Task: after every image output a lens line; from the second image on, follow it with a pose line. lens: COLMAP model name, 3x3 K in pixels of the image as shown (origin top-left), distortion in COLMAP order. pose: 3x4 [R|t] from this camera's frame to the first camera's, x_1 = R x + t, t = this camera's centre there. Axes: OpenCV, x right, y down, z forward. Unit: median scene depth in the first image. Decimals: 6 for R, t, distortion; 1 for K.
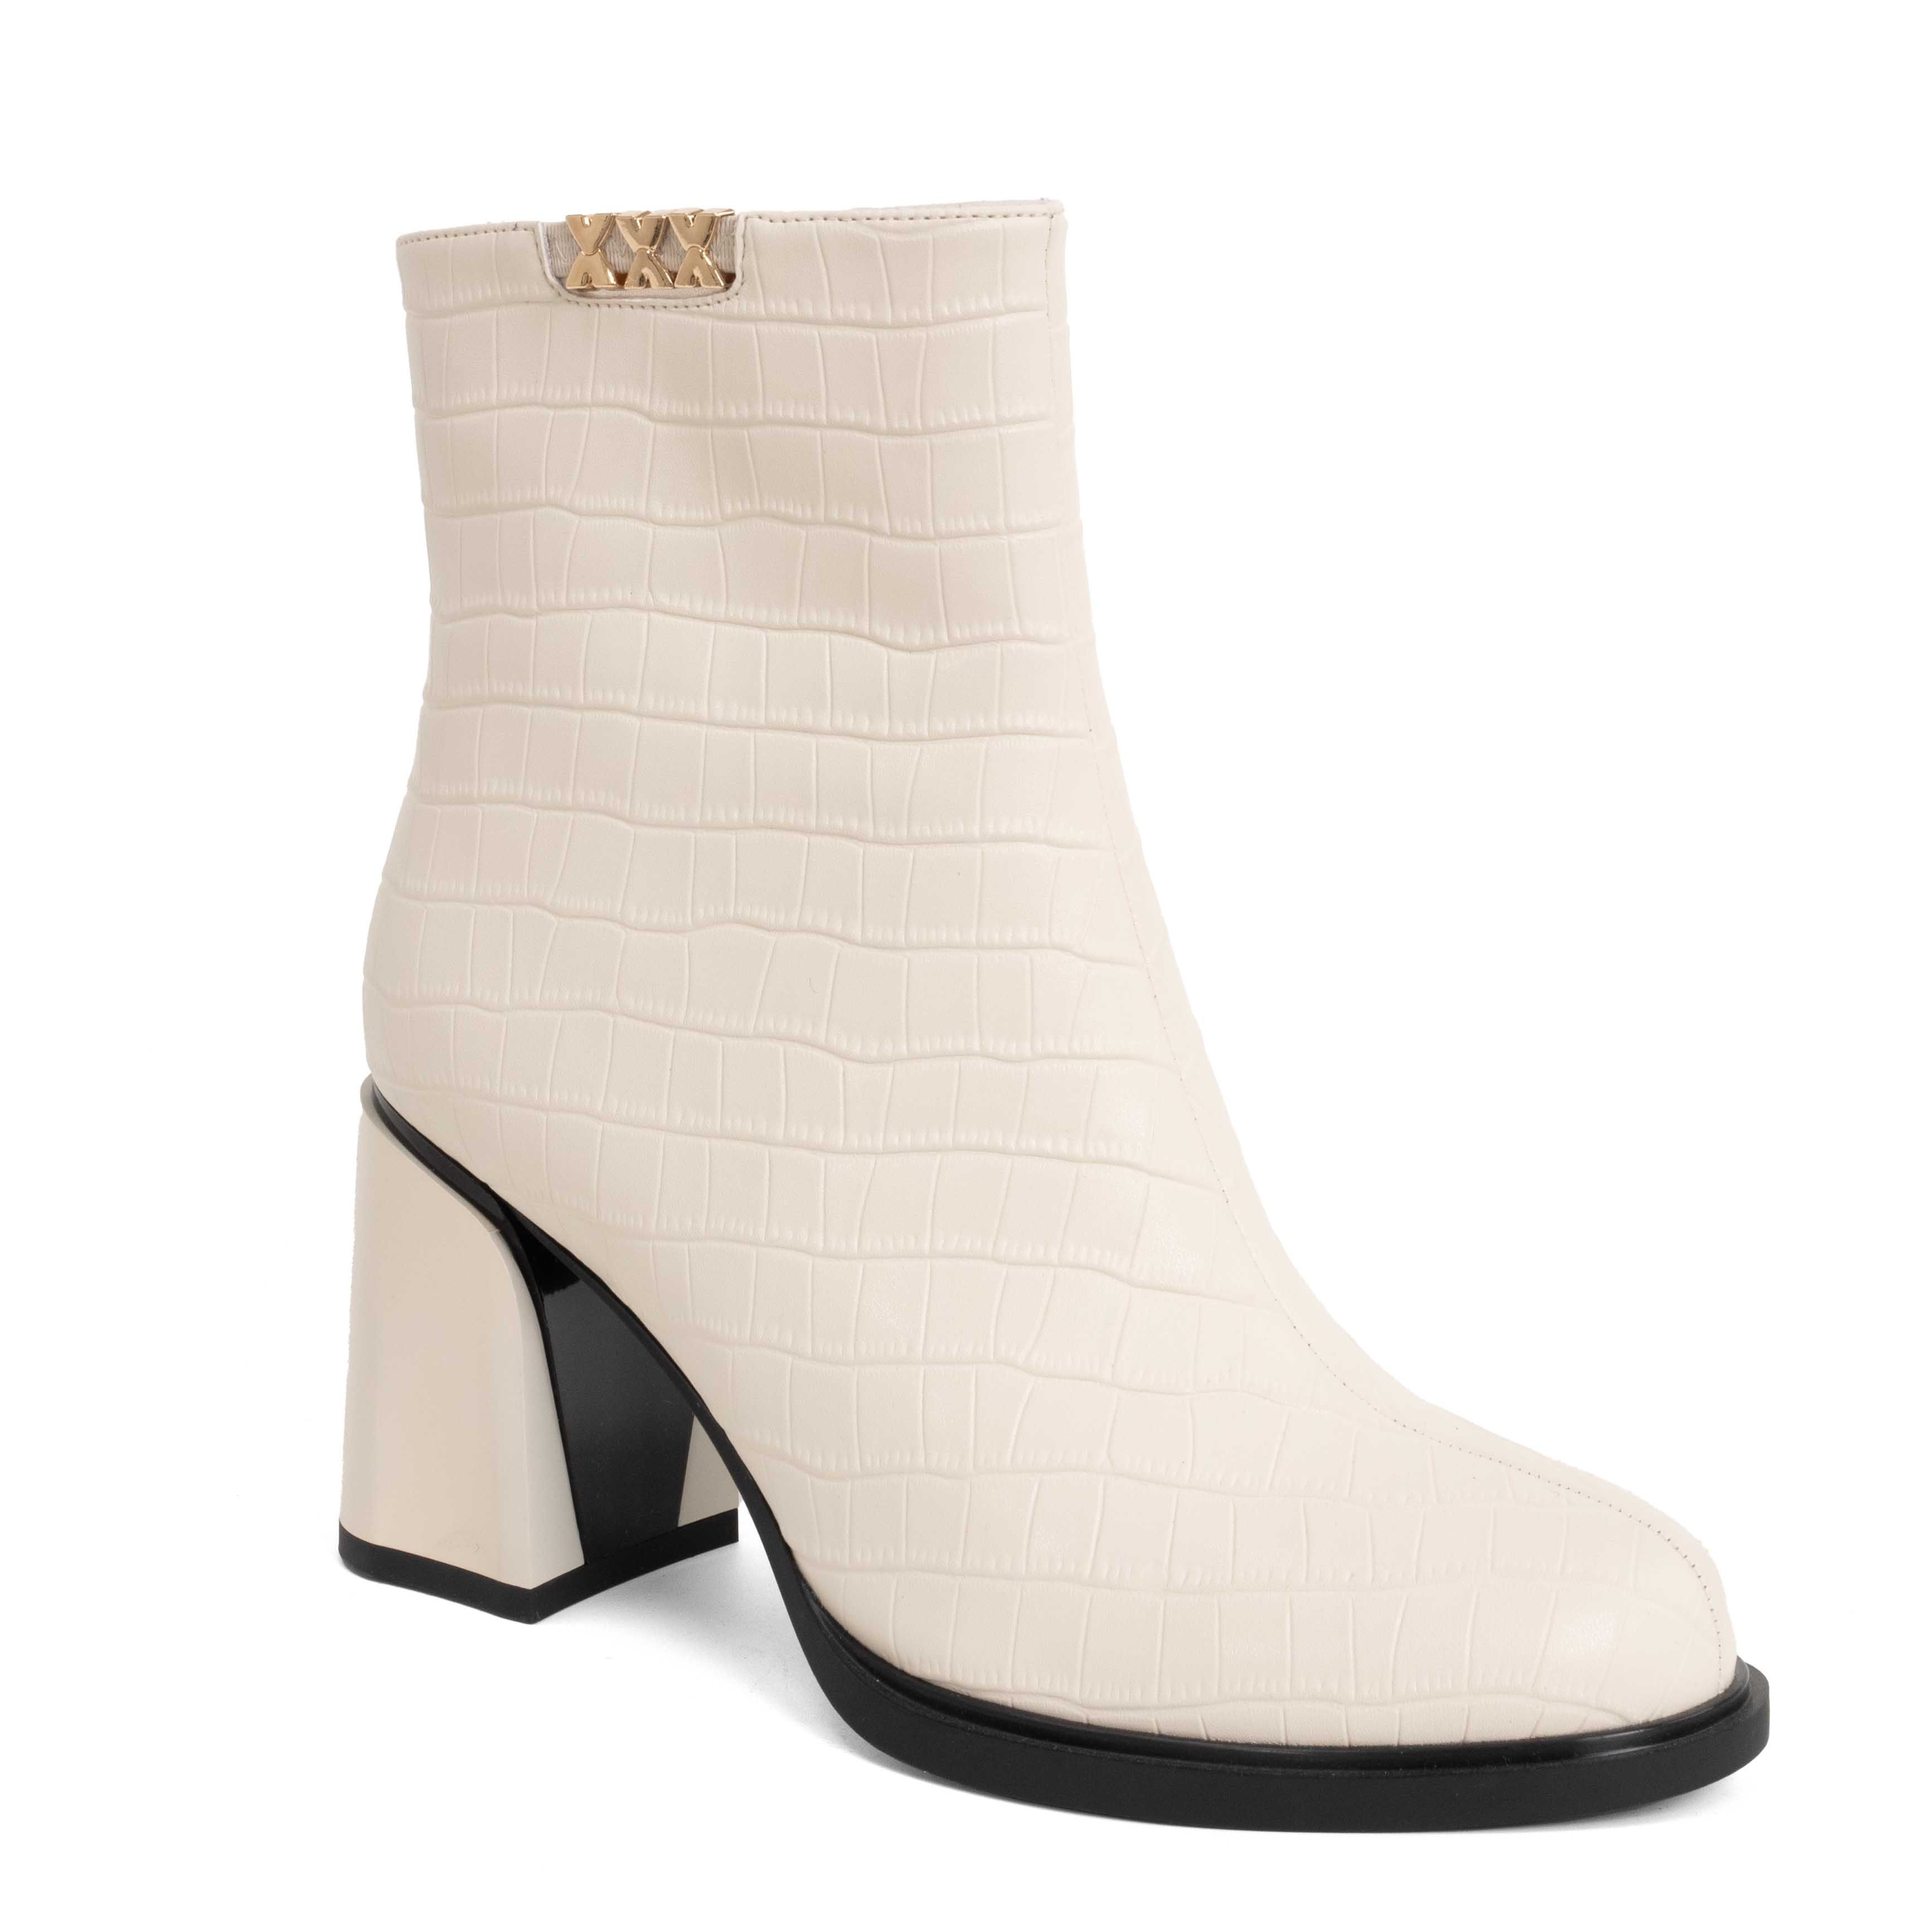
lens RADIAL K [[4384.8, 0, 965.5], [0, 4384.8, 966.0], [0, 0, 1]] dist [-0.275944, -0.066020]
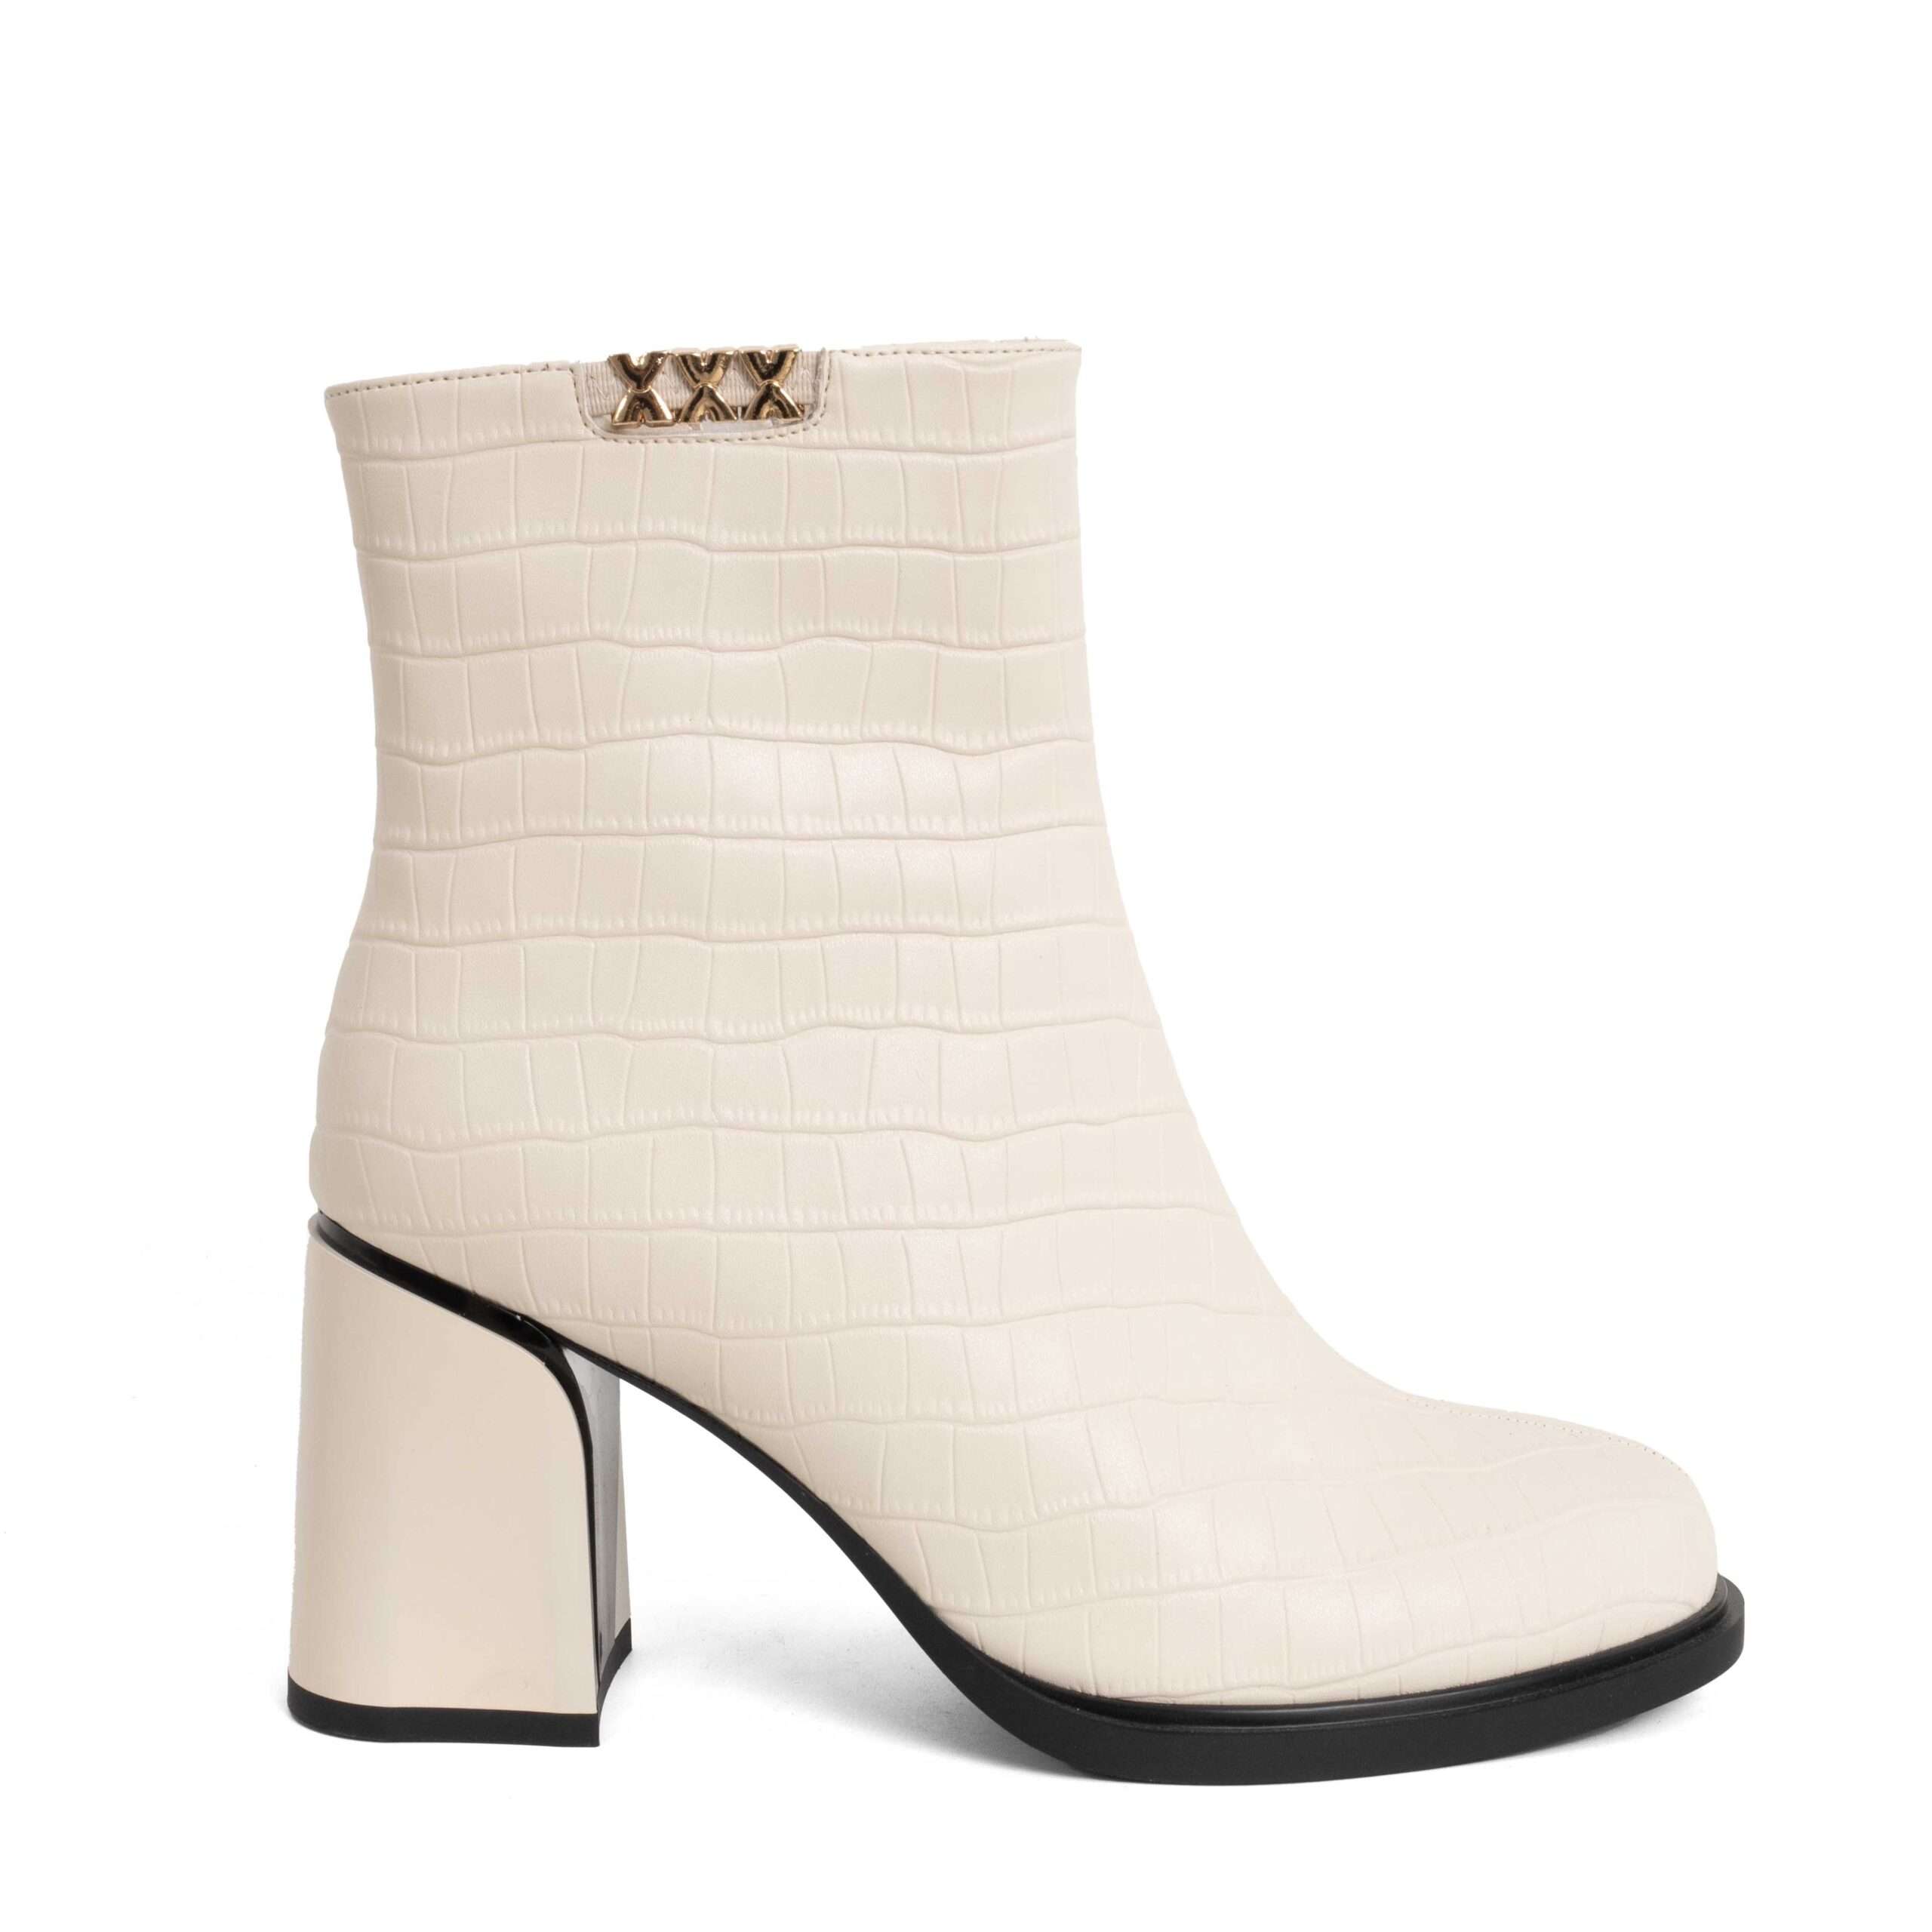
lens RADIAL K [[4385.3, 0, 966.0], [0, 4385.3, 966.0], [0, 0, 1]] dist [-0.275944, -0.066020]
pose [[0.831188, -0.093469, 0.548079, -0.599097], [0.112835, 0.993612, -0.001671, -0.018655], [-0.544421, 0.063231, 0.836425, 0.105067]]
